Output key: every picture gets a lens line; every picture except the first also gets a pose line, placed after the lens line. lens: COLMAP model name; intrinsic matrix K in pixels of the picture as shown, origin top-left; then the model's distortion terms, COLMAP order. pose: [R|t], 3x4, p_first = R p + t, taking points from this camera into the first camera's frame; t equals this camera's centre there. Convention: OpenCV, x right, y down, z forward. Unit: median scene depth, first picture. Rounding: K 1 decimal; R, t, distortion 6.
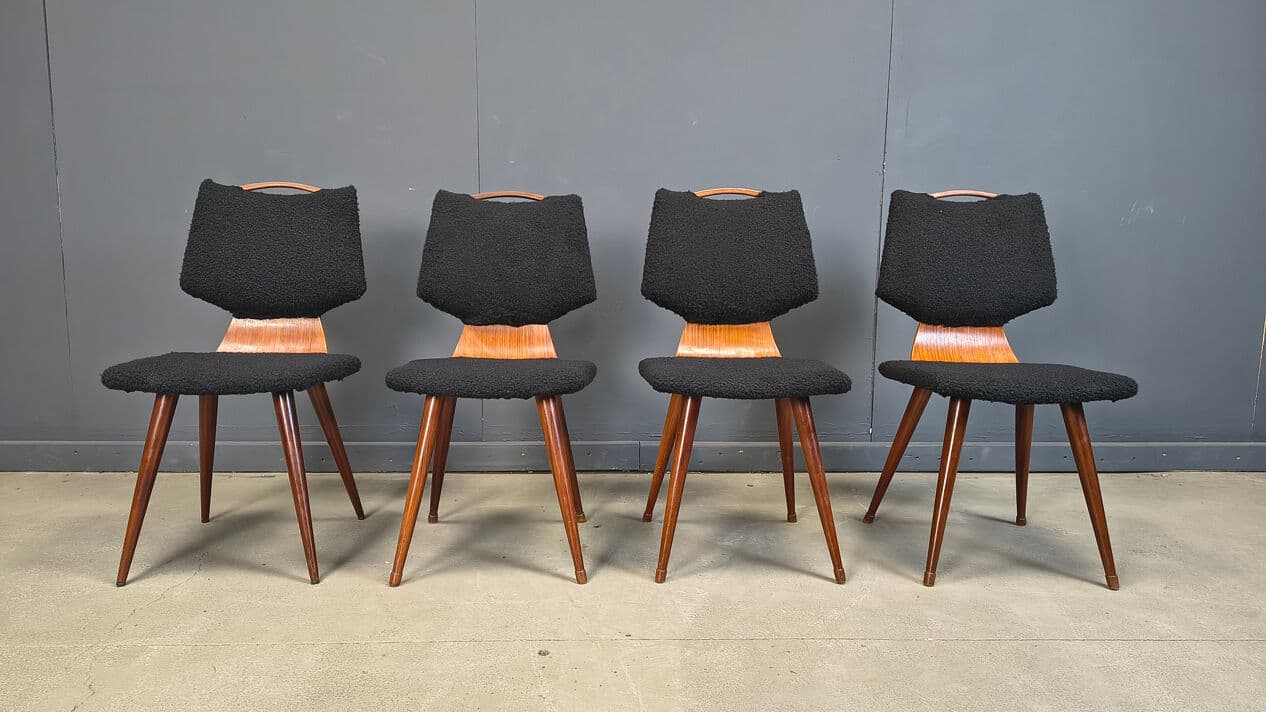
lens RADIAL K [[867.9, 0, 618.4], [0, 867.9, 364.4], [0, 0, 1]] dist [0.046821, -0.047904]
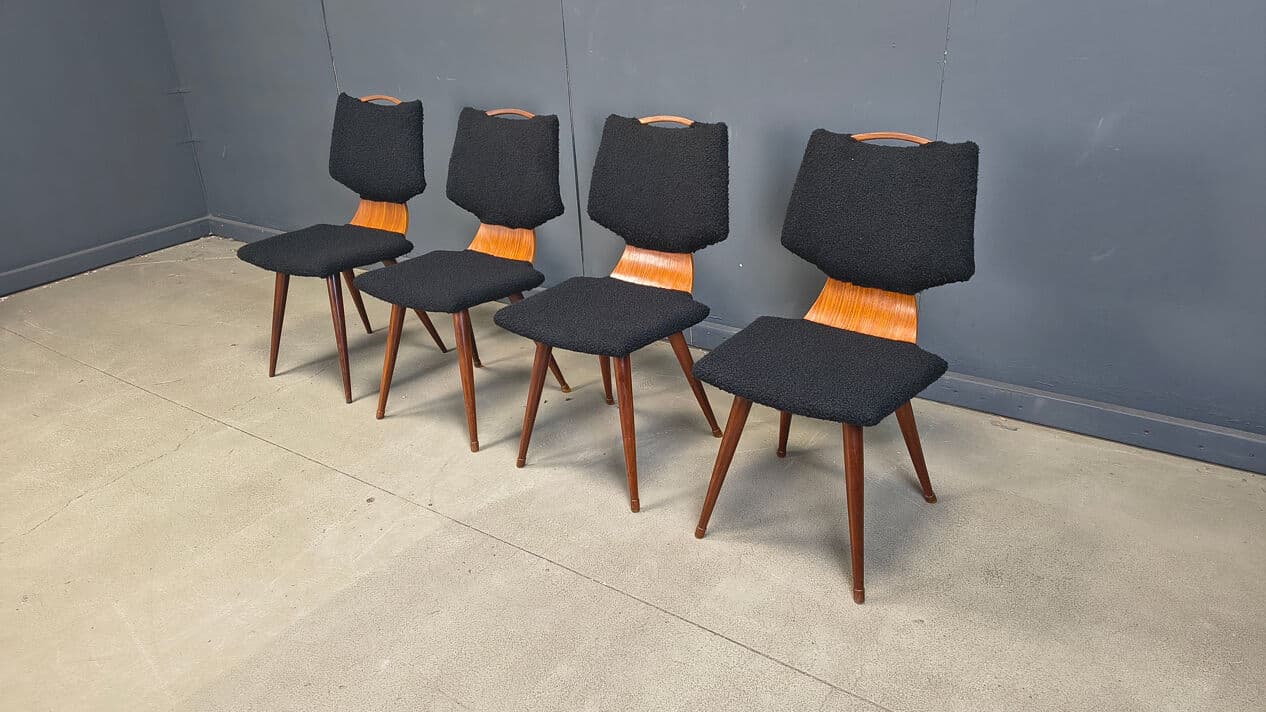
lens RADIAL K [[867.9, 0, 628.5], [0, 867.9, 346.5], [0, 0, 1]] dist [0.046821, -0.047904]
pose [[0.799370, 0.200503, -0.566398, 0.725809], [-0.025446, 0.953129, 0.301492, -0.255062], [0.600300, -0.226592, 0.767005, 0.141879]]
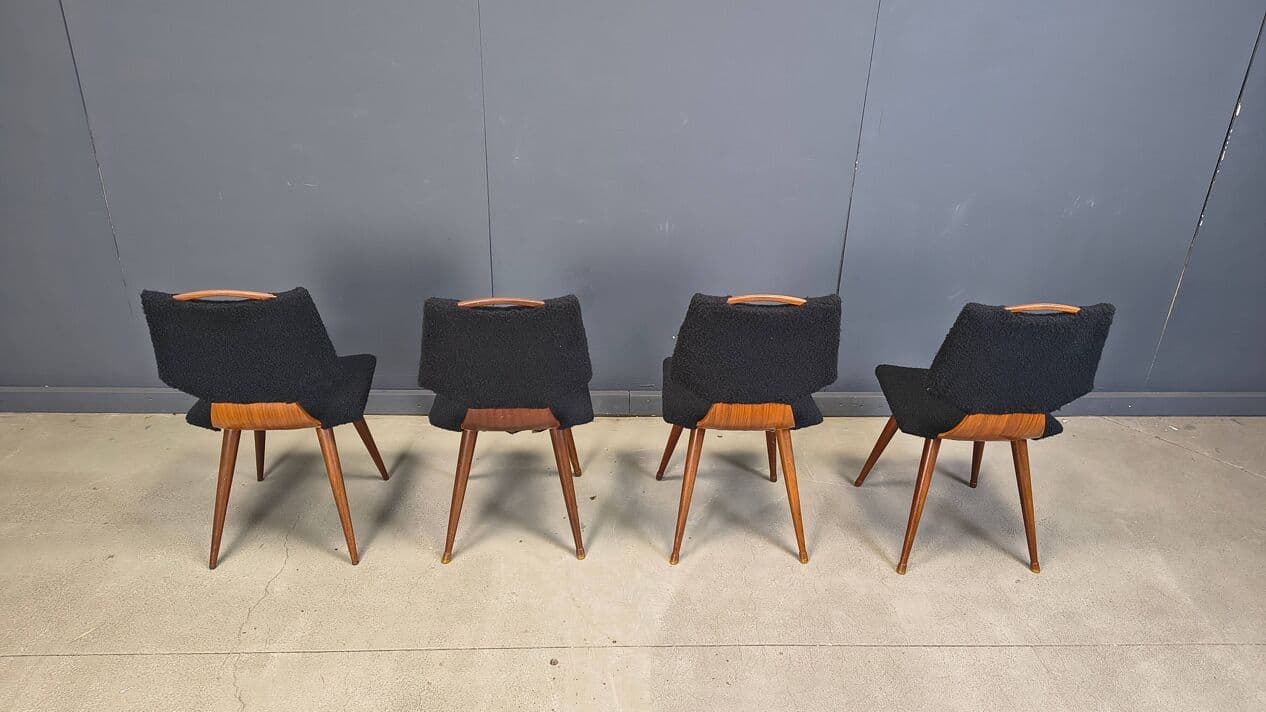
lens RADIAL K [[867.9, 0, 630.4], [0, 867.9, 343.3], [0, 0, 1]] dist [0.046821, -0.047904]
pose [[0.999735, 0.013569, 0.018611, 0.003289], [-0.018553, 0.953263, 0.301570, -0.414331], [-0.013649, -0.301836, 0.953262, -0.134776]]
